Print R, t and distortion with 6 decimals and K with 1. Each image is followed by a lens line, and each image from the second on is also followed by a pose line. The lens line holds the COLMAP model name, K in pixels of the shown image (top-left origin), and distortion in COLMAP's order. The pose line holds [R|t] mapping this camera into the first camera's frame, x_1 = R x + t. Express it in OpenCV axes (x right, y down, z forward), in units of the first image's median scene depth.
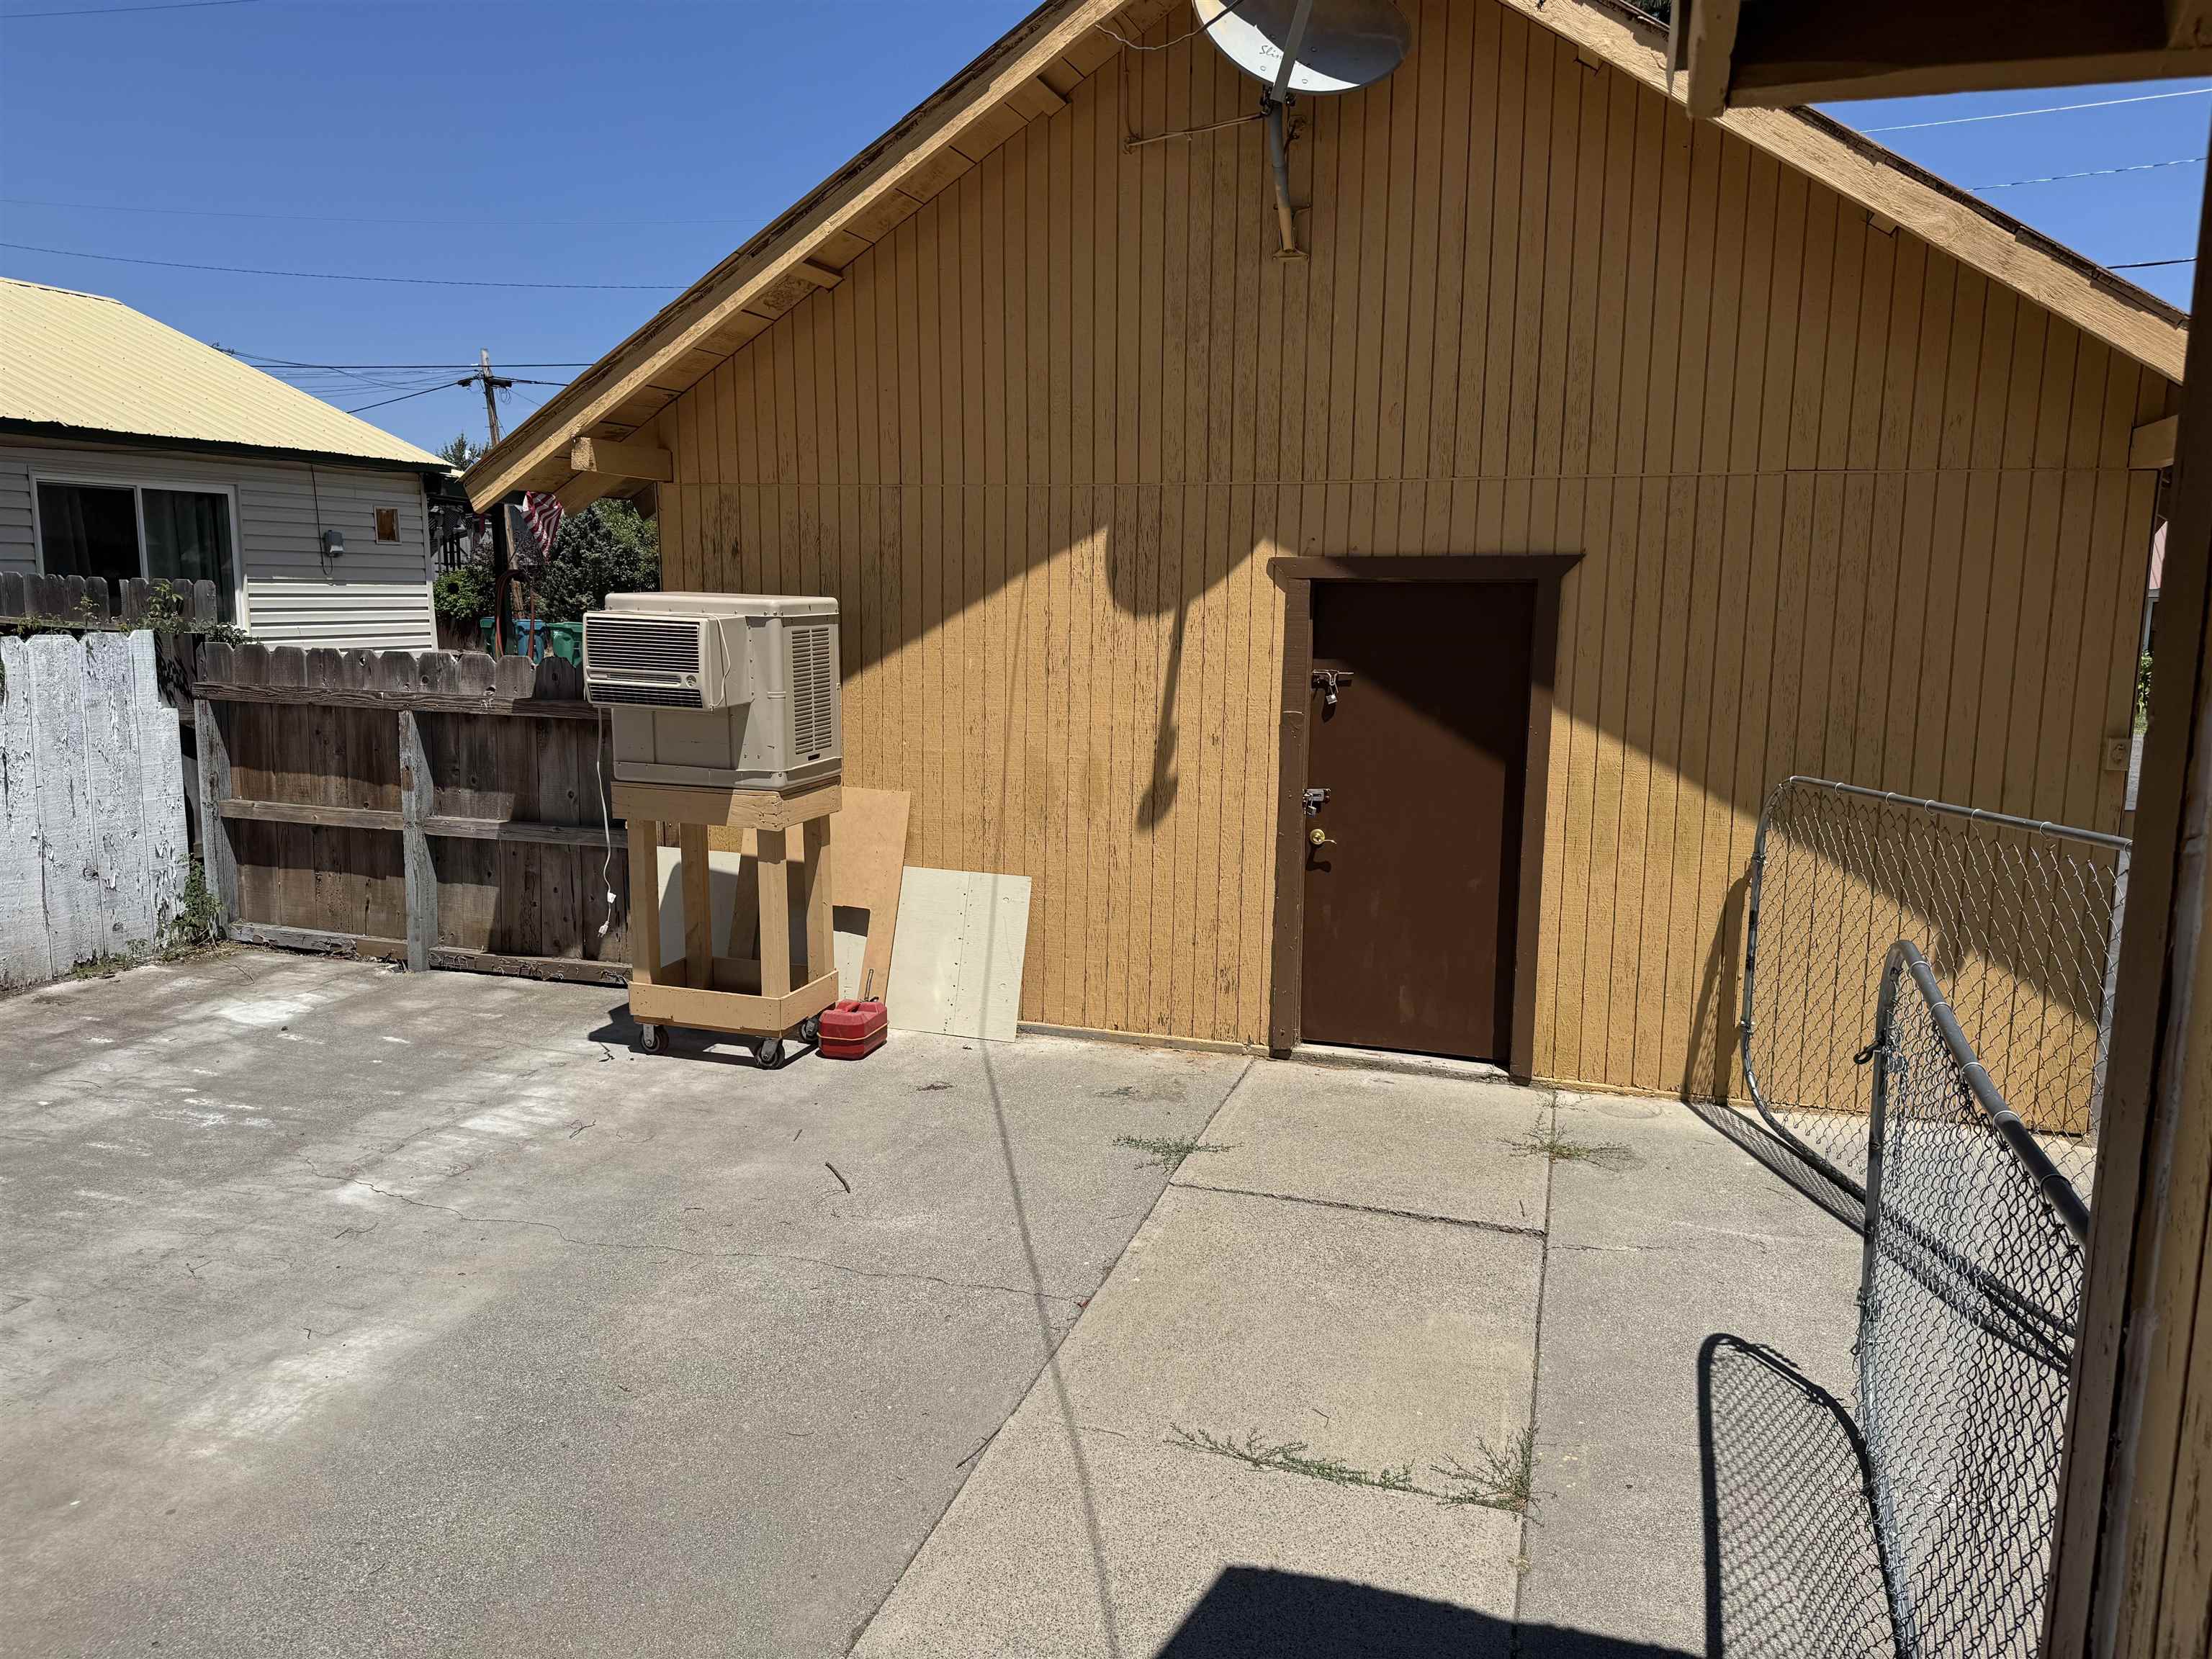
lens RADIAL K [[1541.1, 0, 1106.0], [0, 1541.1, 829.5], [0, 0, 1]] dist [0.147957, -0.265138]
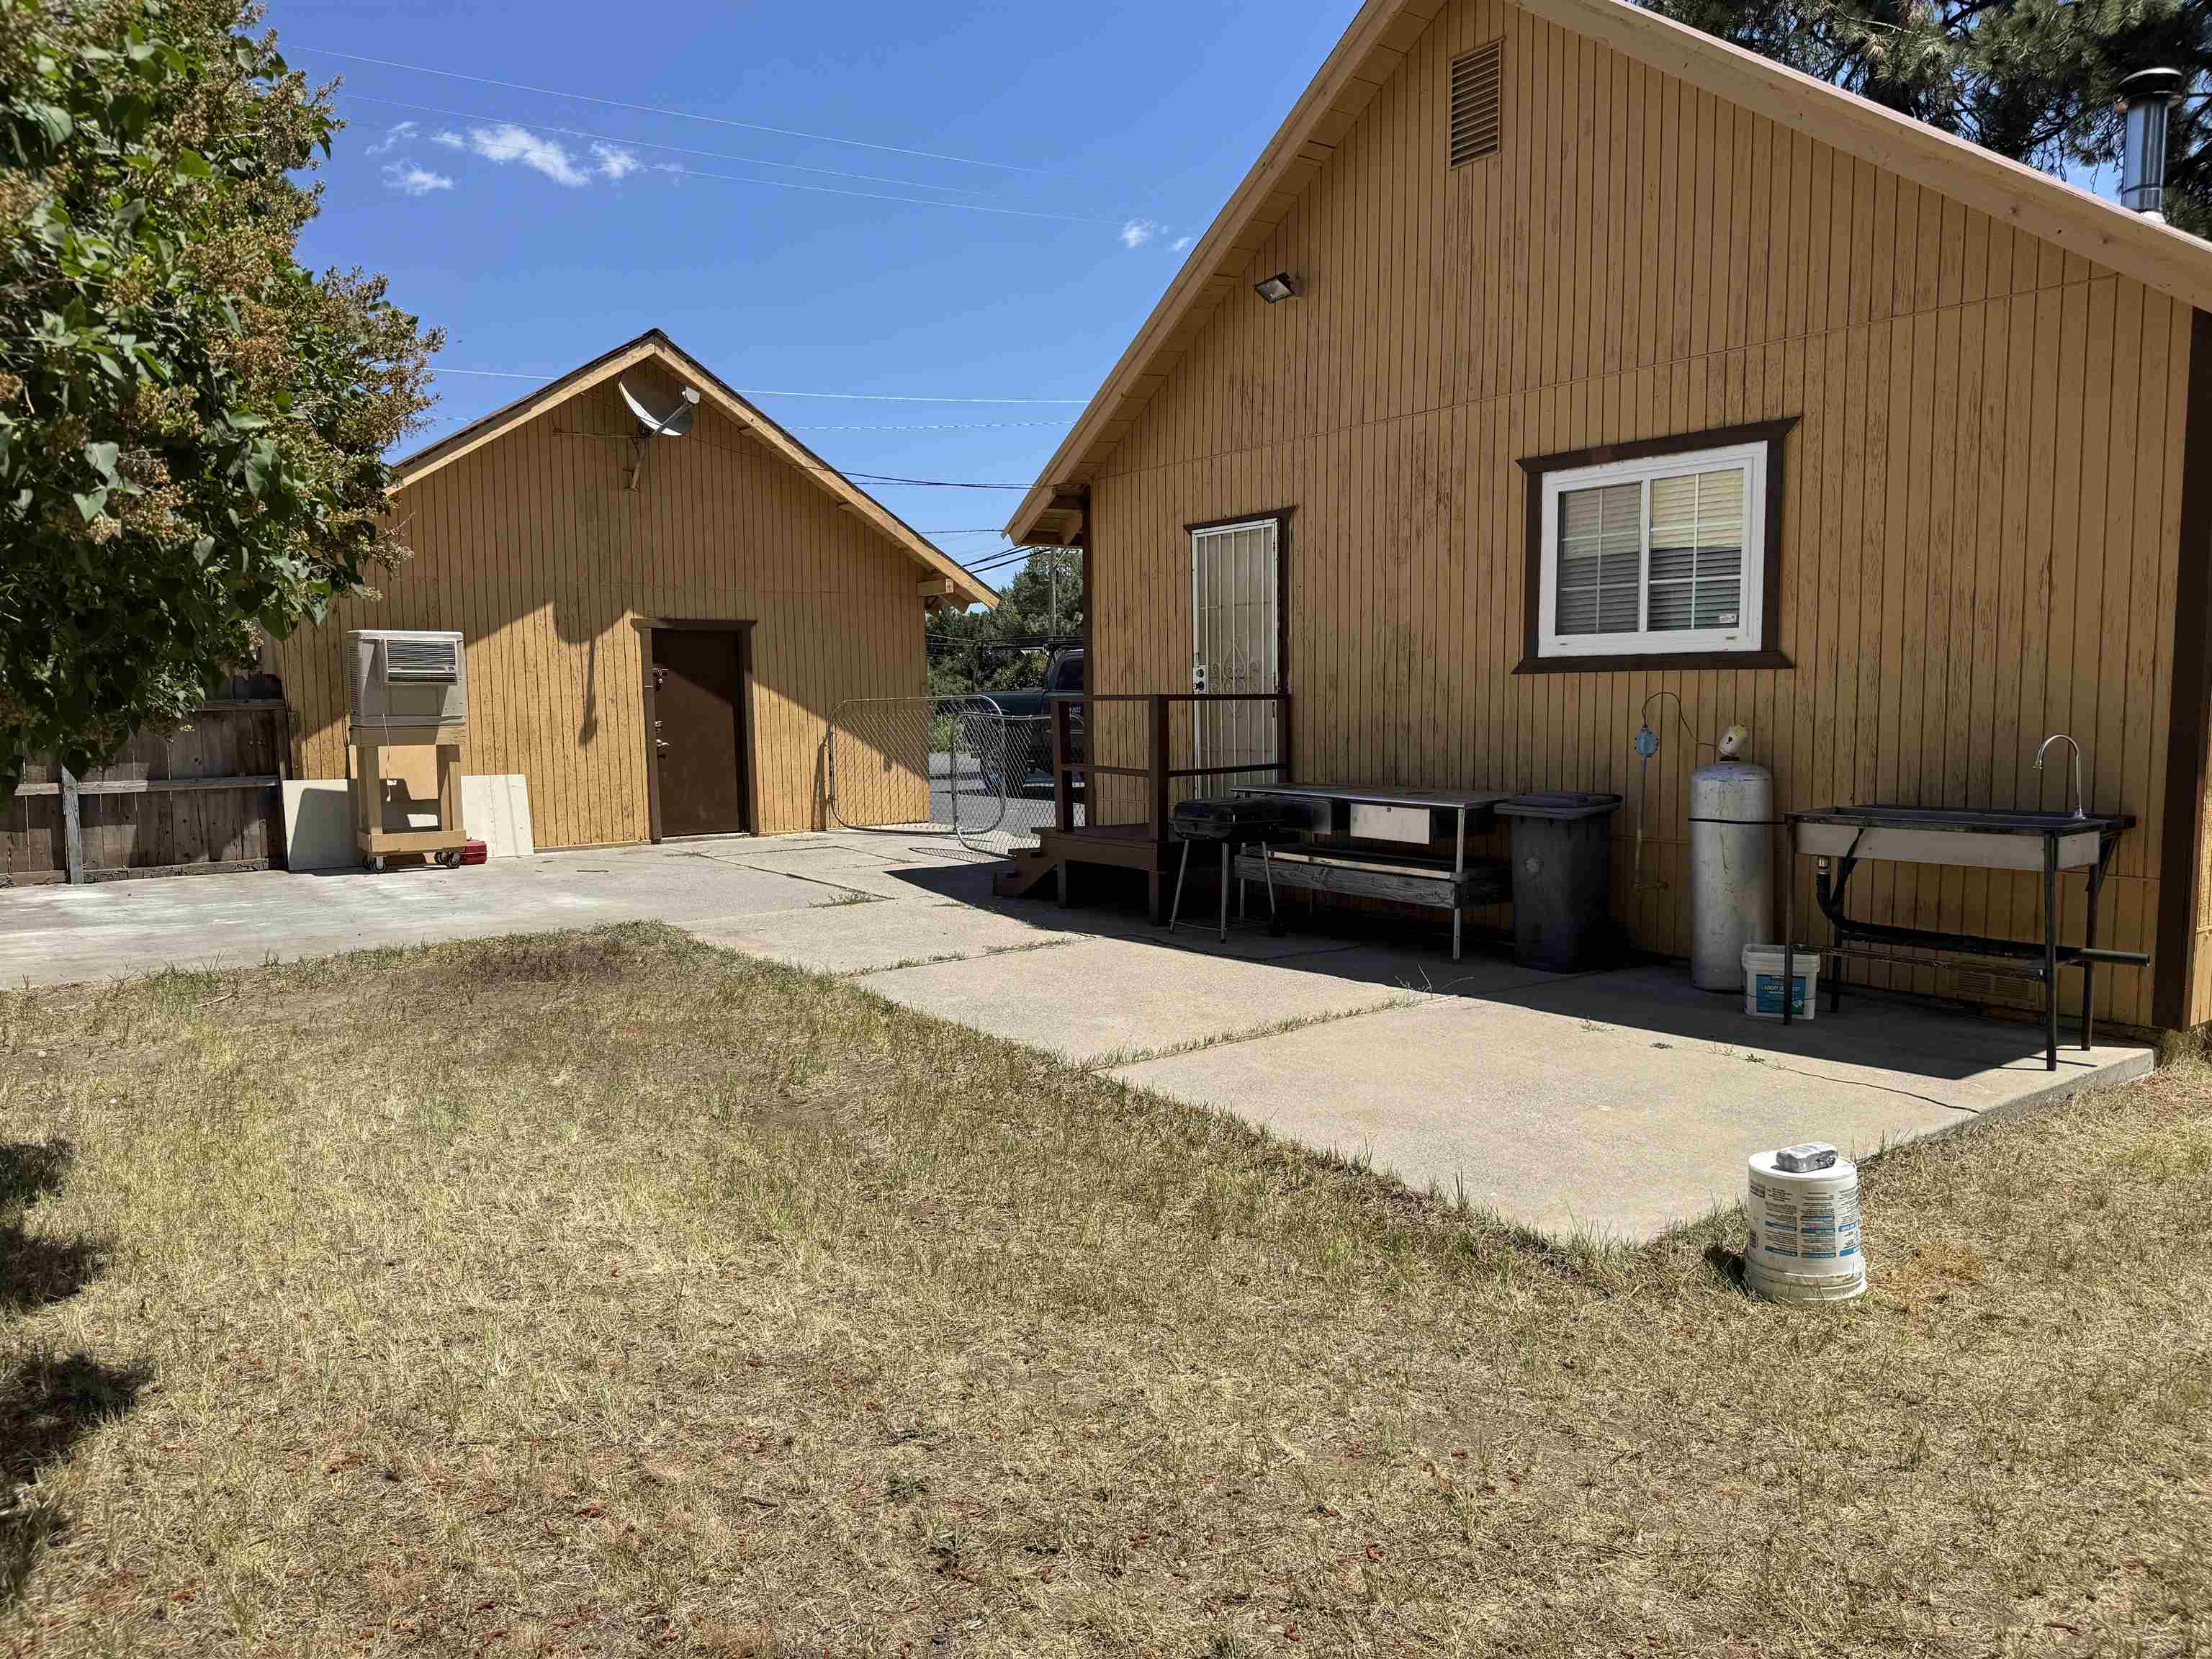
lens RADIAL K [[1541.1, 0, 1106.0], [0, 1541.1, 829.5], [0, 0, 1]] dist [0.147957, -0.265138]
pose [[0.564737, -0.087902, 0.820576, -1.352652], [0.148688, 0.988878, 0.003601, 0.215708], [-0.811766, 0.119976, 0.571526, -0.797068]]
